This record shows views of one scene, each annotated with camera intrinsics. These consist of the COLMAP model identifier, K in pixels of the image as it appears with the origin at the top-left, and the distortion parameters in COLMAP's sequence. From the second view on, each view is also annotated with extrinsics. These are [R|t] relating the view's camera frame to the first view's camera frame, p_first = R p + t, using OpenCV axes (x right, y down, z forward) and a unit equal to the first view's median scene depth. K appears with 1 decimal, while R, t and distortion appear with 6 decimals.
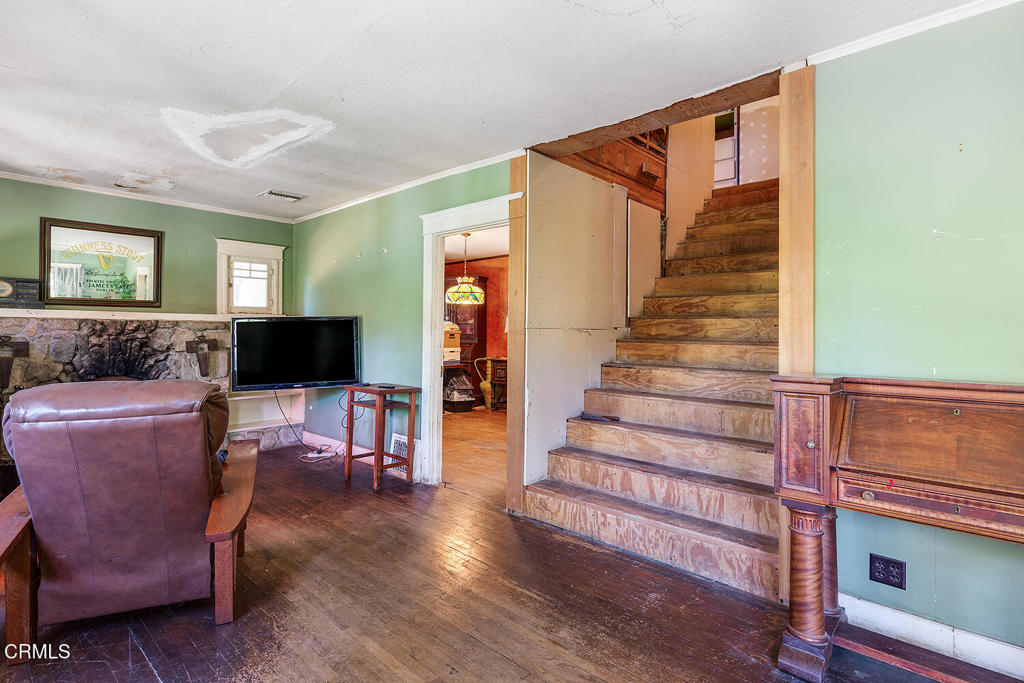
lens RADIAL K [[480.6, 0, 512.5], [0, 480.6, 333.3], [0, 0, 1]] dist [-0.000017, 0.000001]
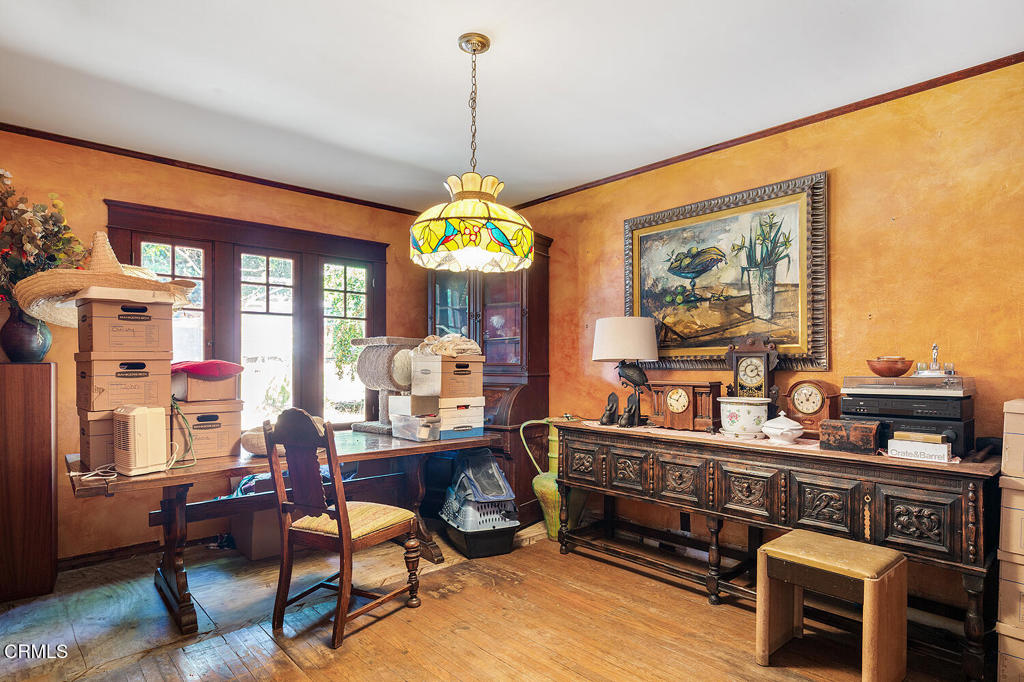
lens RADIAL K [[576.9, 0, 512.4], [0, 576.9, 346.0], [0, 0, 1]] dist [-0.000651, -0.000027]
pose [[0.991933, -0.003262, -0.126720, -0.021180], [-0.000051, 0.999659, -0.026129, -0.000727], [0.126762, 0.025925, 0.991594, 0.504707]]
